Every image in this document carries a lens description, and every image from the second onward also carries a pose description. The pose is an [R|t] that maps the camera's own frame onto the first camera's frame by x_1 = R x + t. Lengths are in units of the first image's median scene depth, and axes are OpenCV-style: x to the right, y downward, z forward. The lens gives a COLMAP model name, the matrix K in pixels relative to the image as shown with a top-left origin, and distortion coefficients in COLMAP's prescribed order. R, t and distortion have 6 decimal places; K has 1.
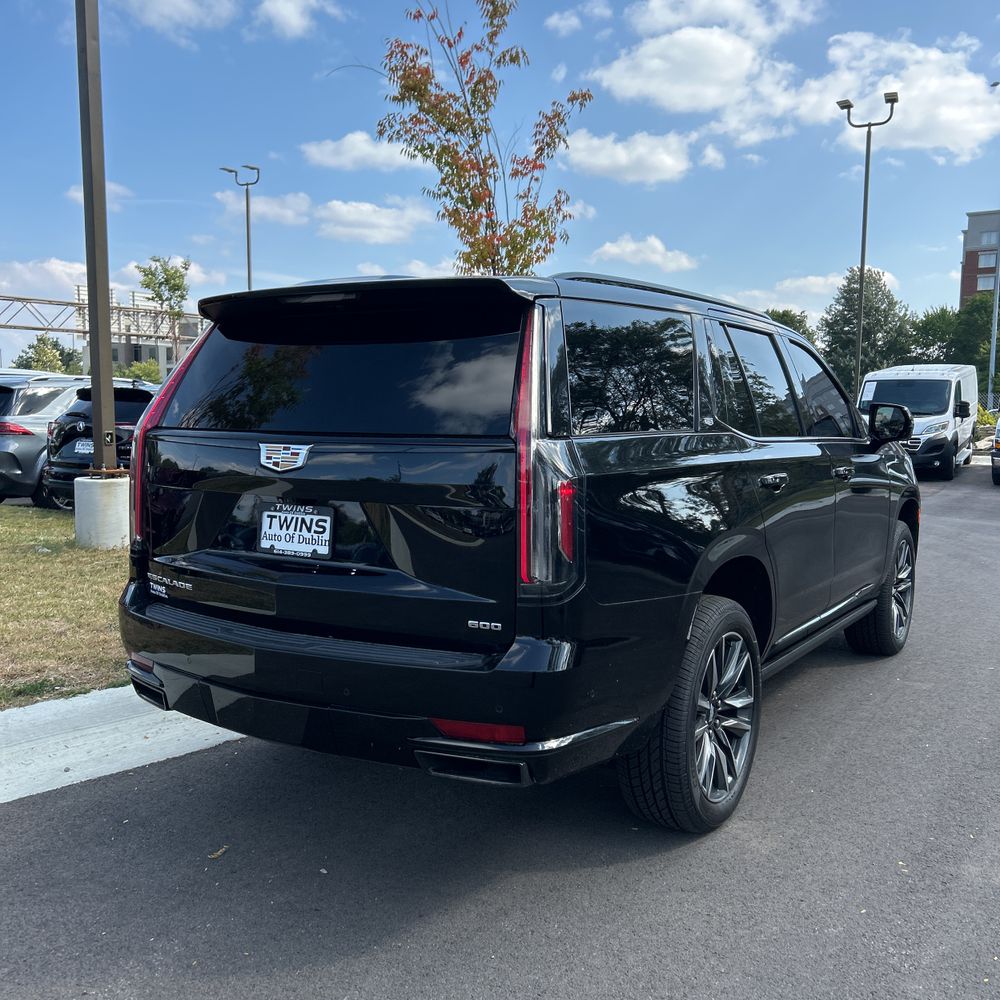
lens RADIAL K [[984.2, 0, 500.0], [0, 984.2, 500.0], [0, 0, 1]] dist [0.056185, -0.085601]
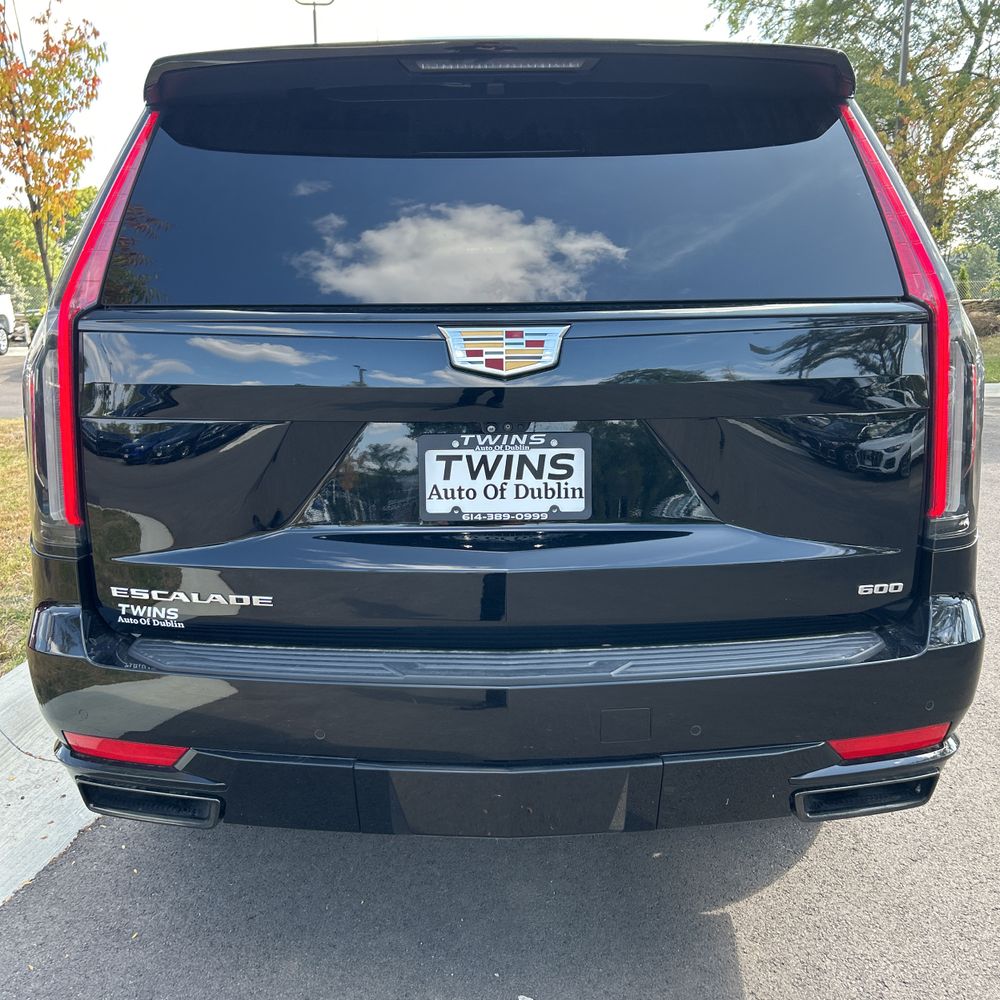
lens RADIAL K [[981.6, 0, 478.3], [0, 981.6, 501.6], [0, 0, 1]] dist [0.056726, -0.013910]
pose [[0.847927, -0.116088, 0.517245, -0.526205], [0.063499, 0.990945, 0.118307, -0.024936], [-0.526295, -0.067471, 0.847621, 0.518851]]
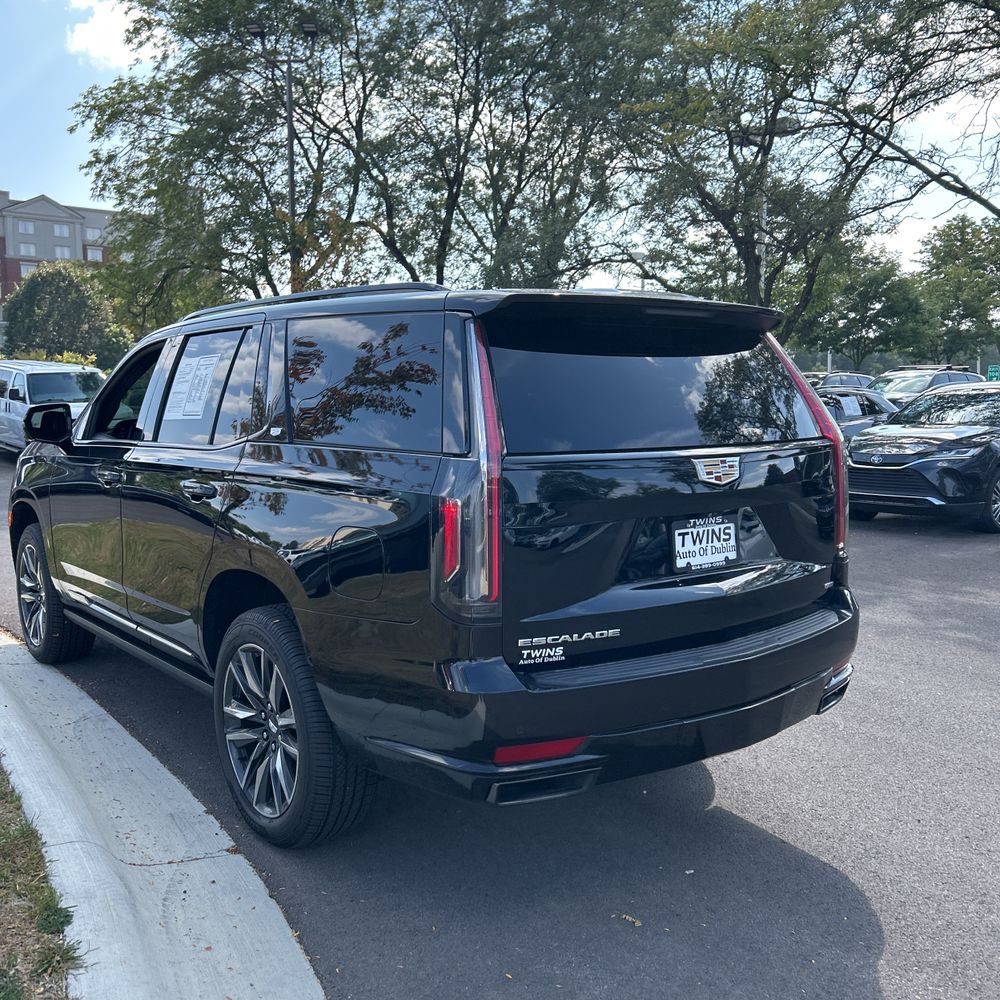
lens RADIAL K [[981.6, 0, 478.3], [0, 981.6, 501.6], [0, 0, 1]] dist [0.056726, -0.013910]
pose [[0.360500, -0.104920, 0.926840, -1.232092], [0.093345, 0.992724, 0.076071, -0.110623], [-0.928077, 0.059092, 0.367671, 0.848155]]
